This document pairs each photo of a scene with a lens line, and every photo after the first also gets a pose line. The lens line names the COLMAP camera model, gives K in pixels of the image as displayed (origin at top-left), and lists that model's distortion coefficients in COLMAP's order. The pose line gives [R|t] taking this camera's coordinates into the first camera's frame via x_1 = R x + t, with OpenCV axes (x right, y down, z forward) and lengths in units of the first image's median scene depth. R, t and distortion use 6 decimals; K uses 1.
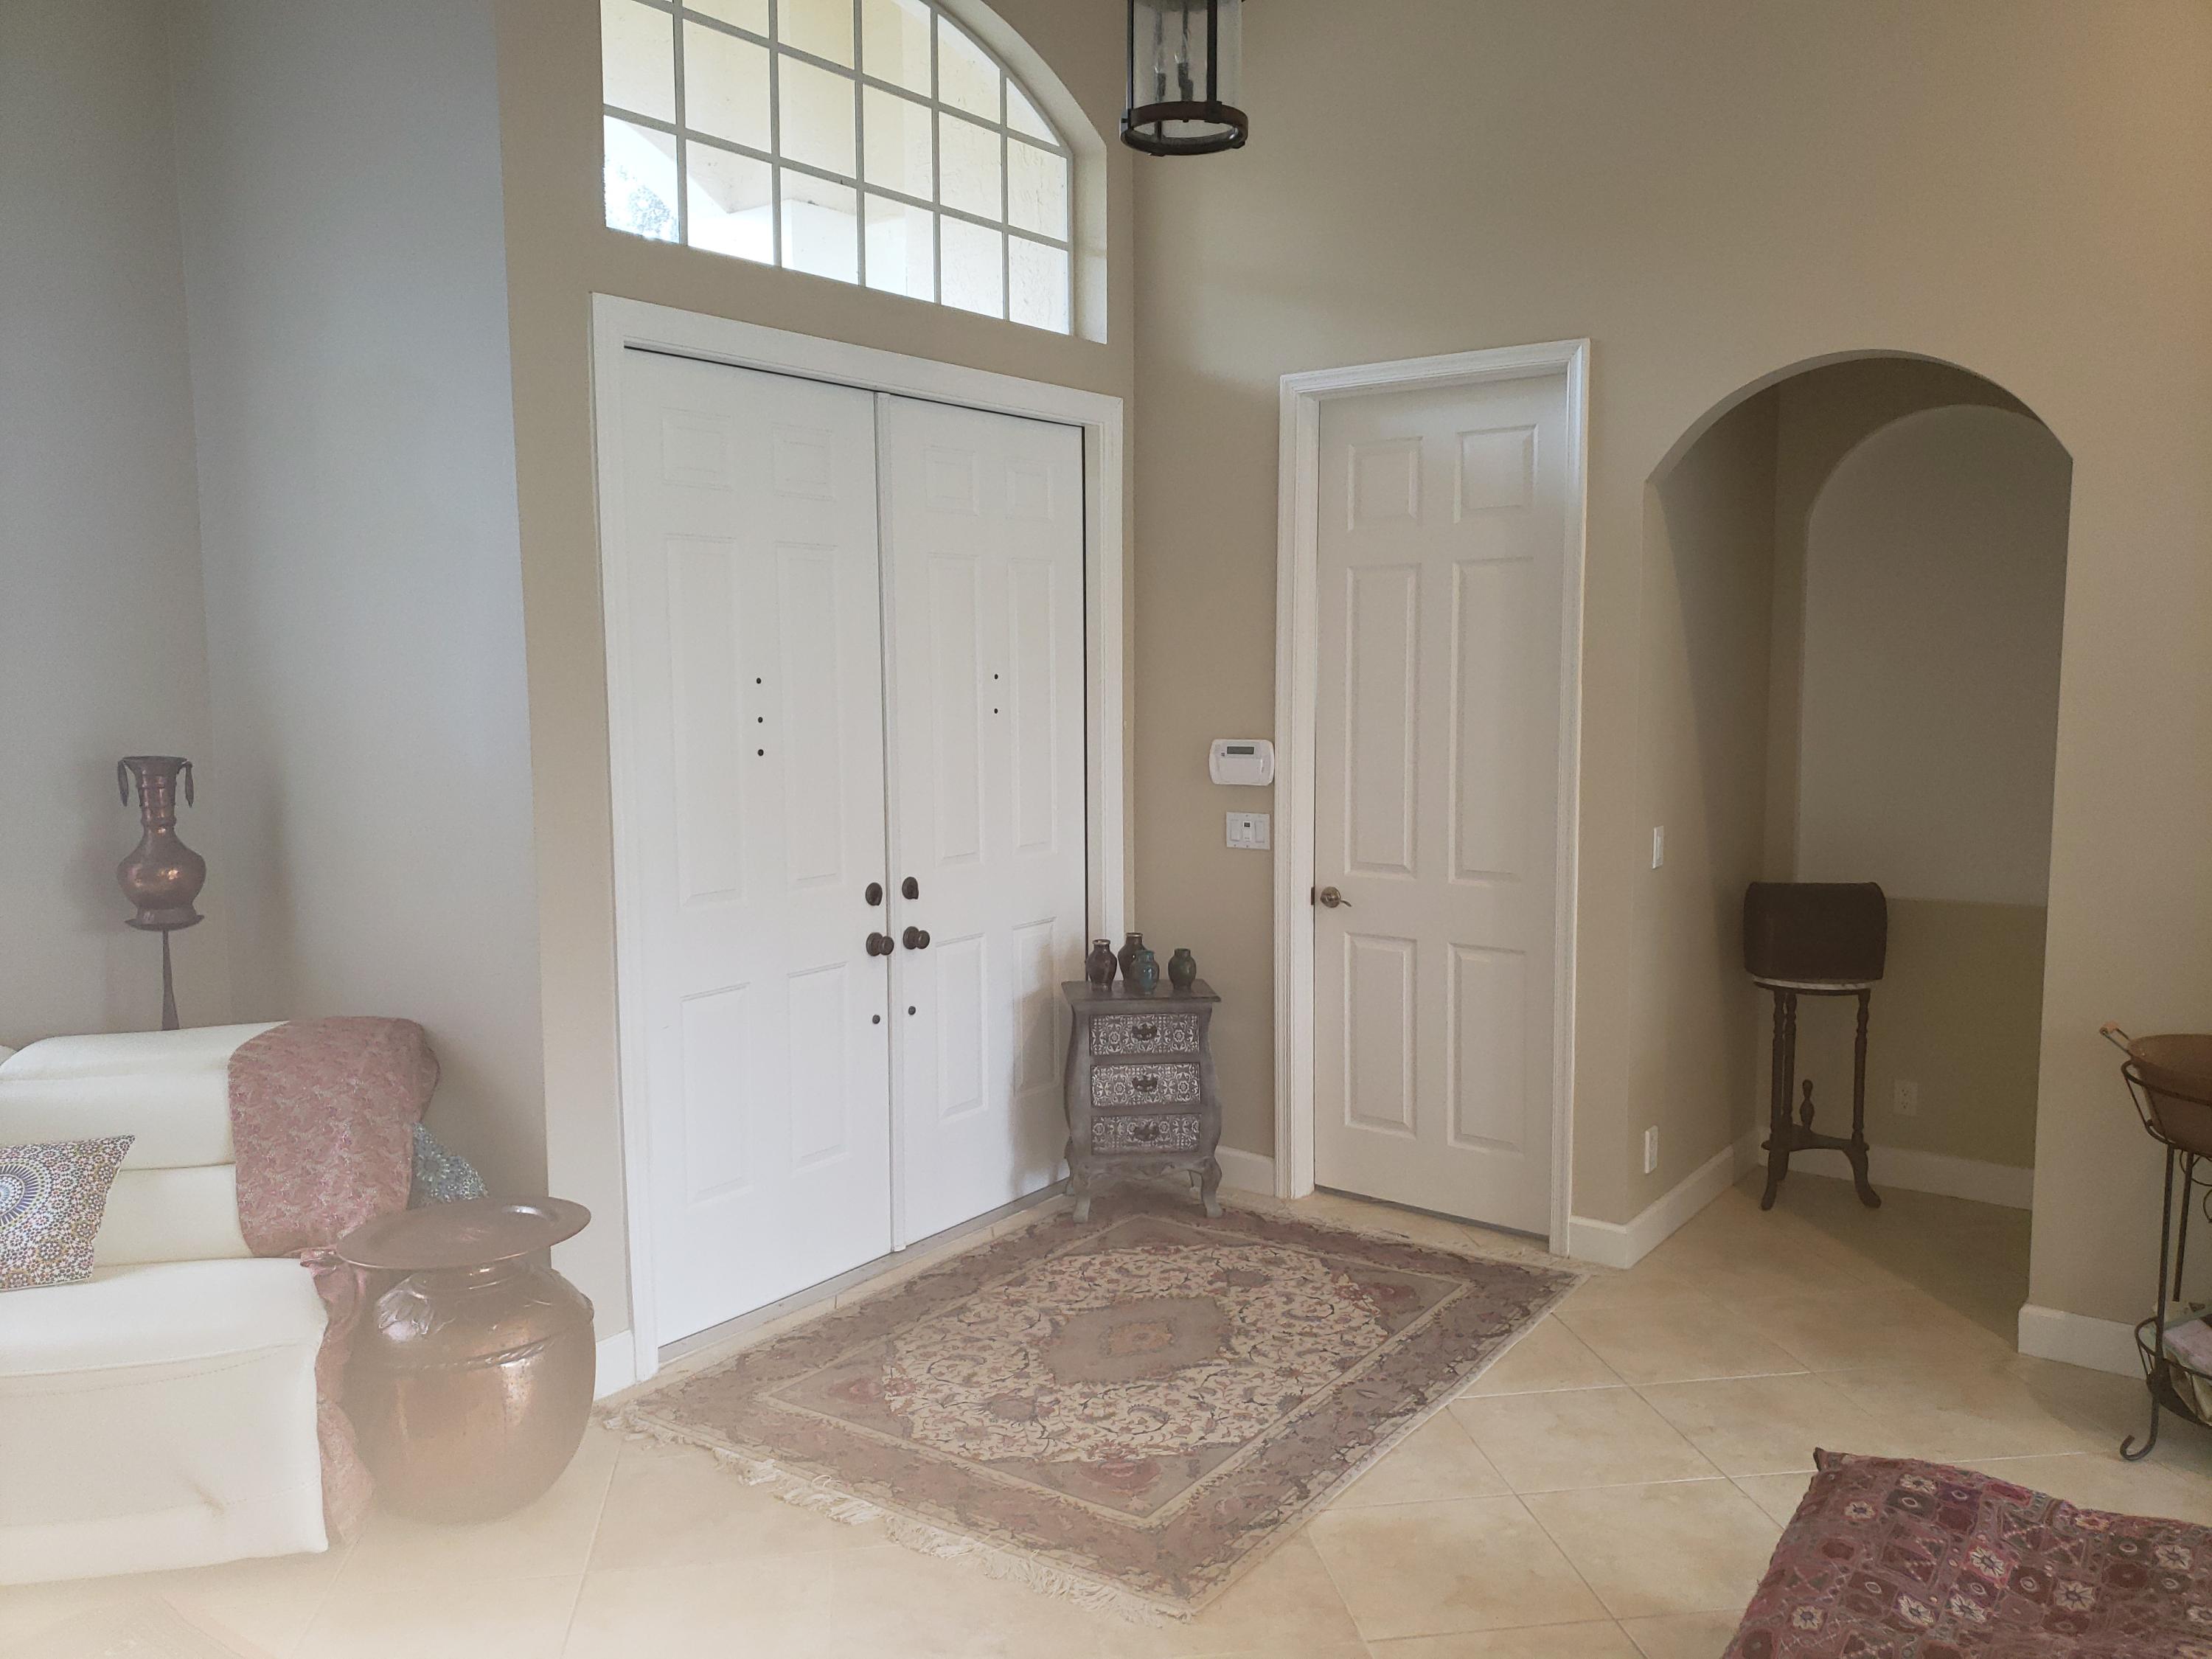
lens RADIAL K [[1715.8, 0, 1099.3], [0, 1715.8, 815.0], [0, 0, 1]] dist [0.008087, -0.012951]
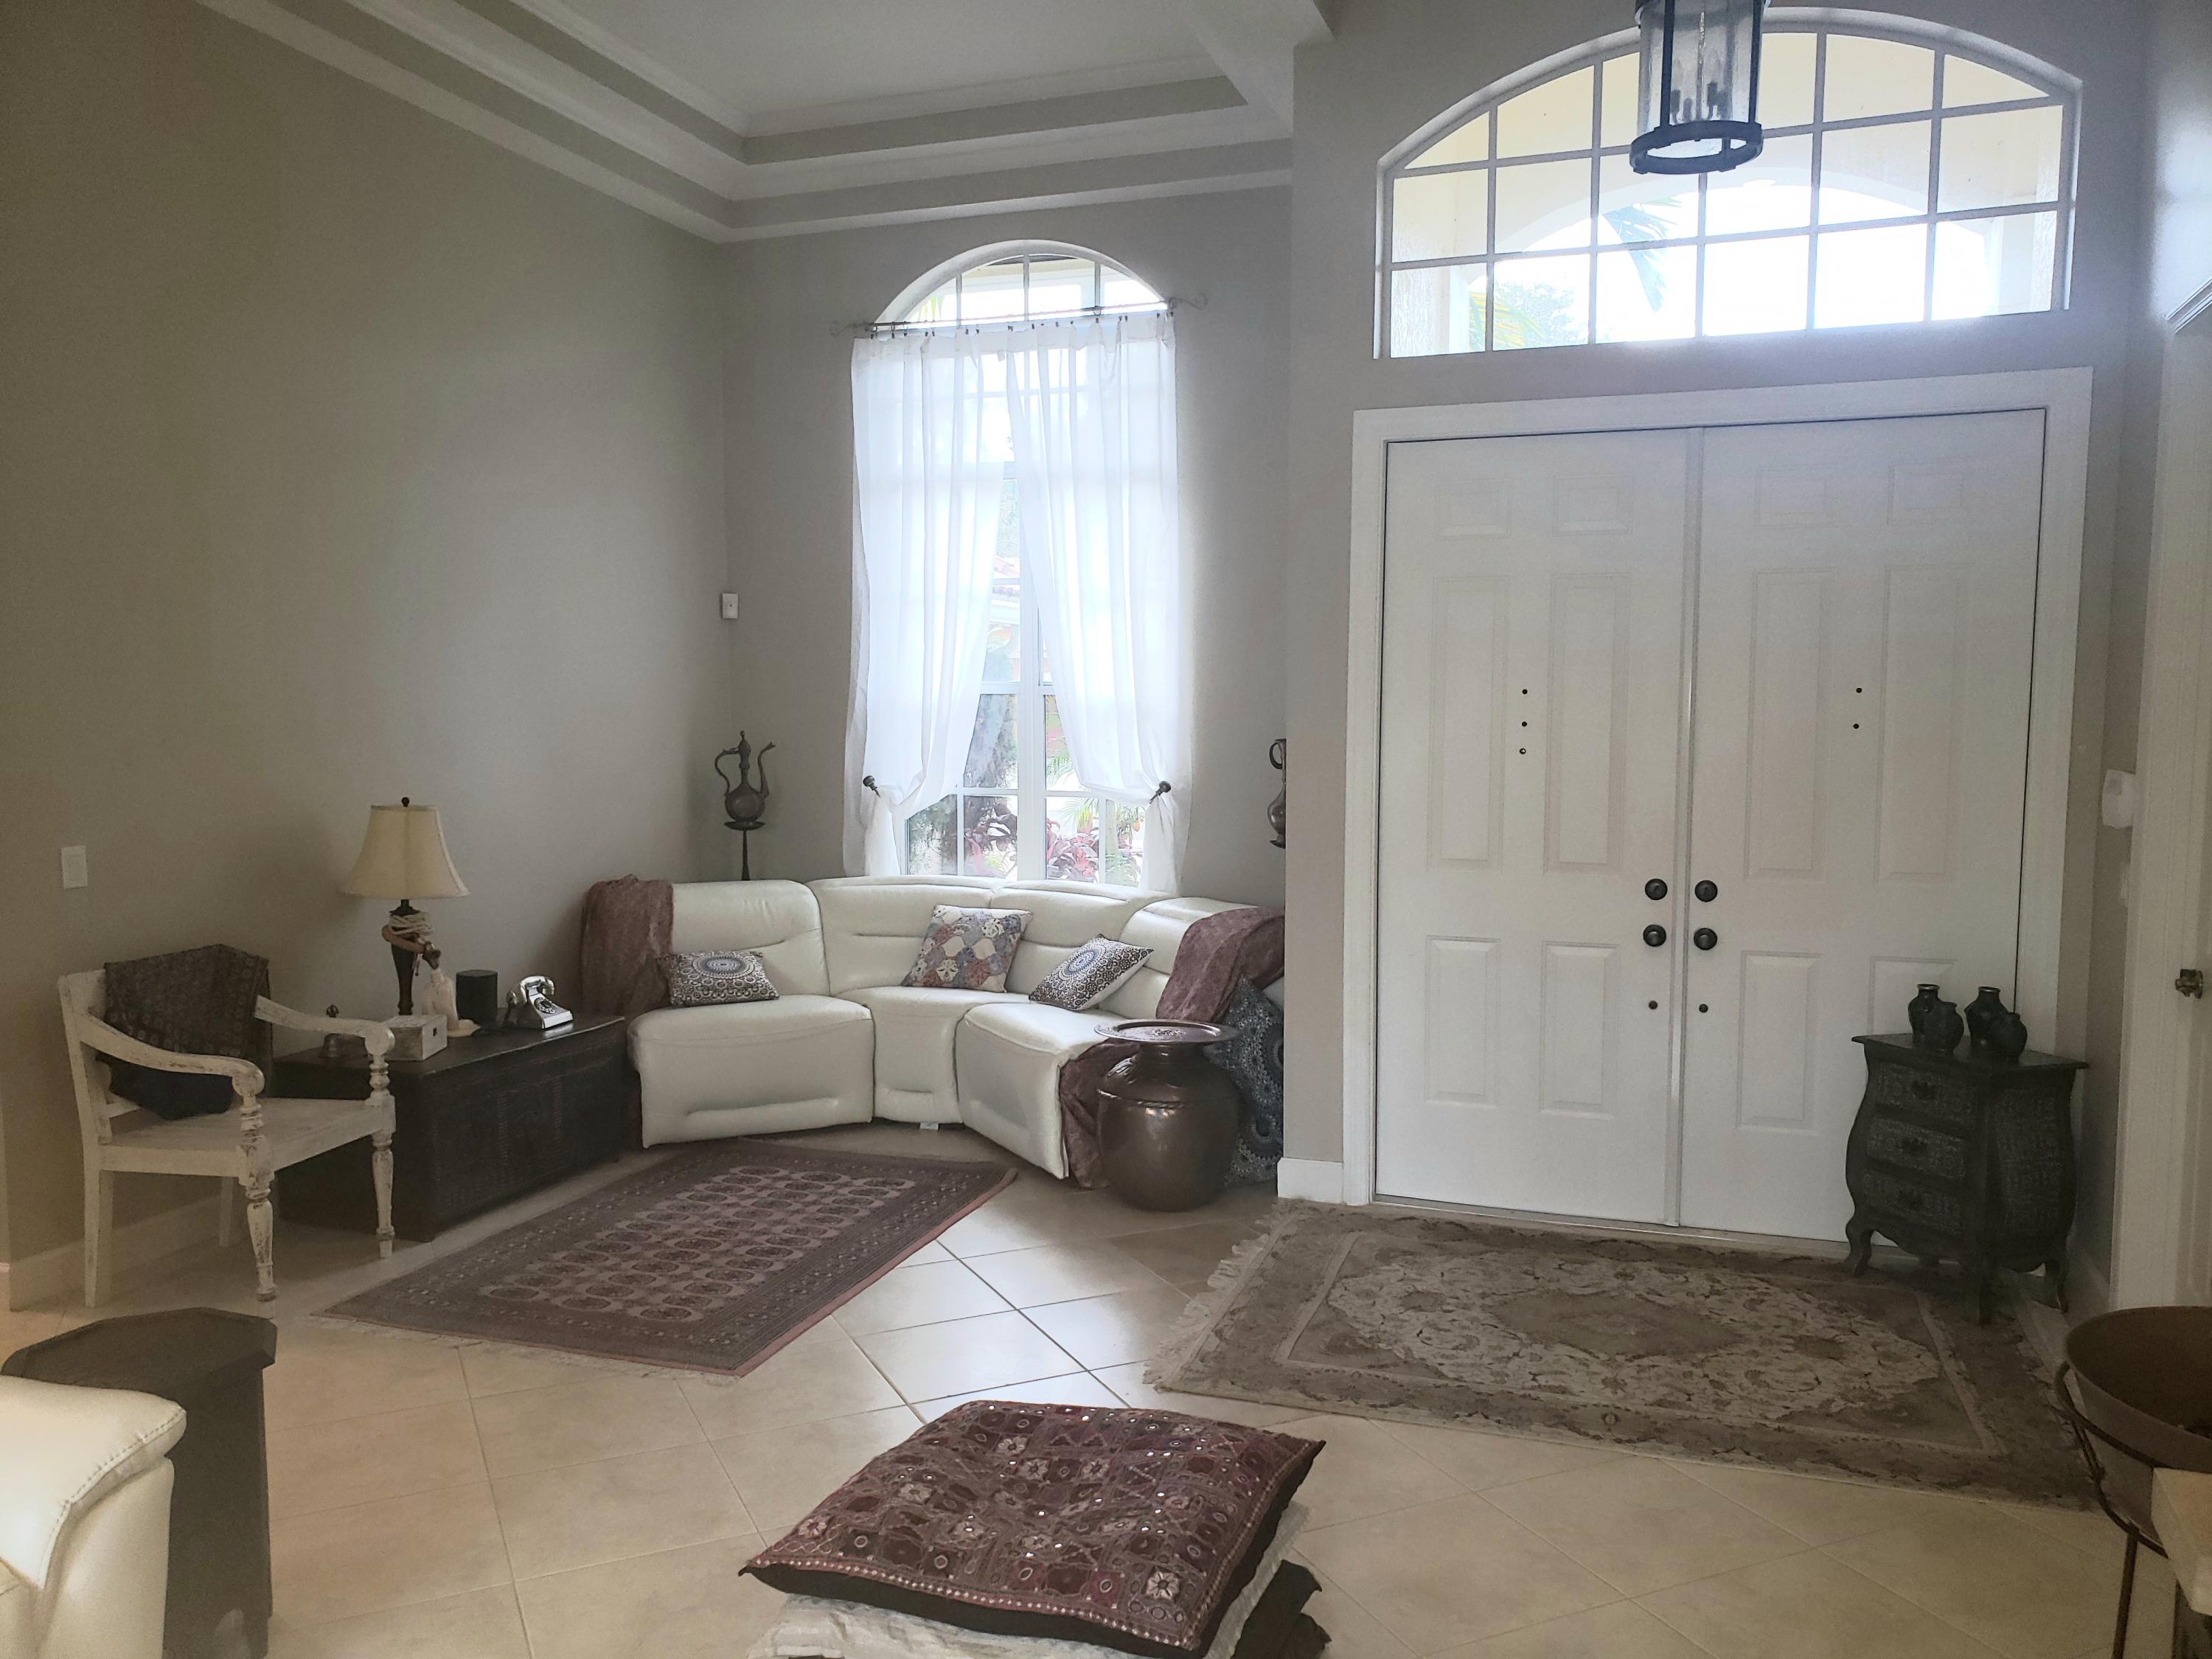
lens RADIAL K [[1715.8, 0, 1098.4], [0, 1715.8, 838.0], [0, 0, 1]] dist [0.008087, -0.012951]
pose [[0.277819, 0.080629, -0.957244, 0.883130], [-0.091697, 0.994147, 0.057124, -0.017520], [0.956247, 0.071906, 0.283587, 0.377643]]
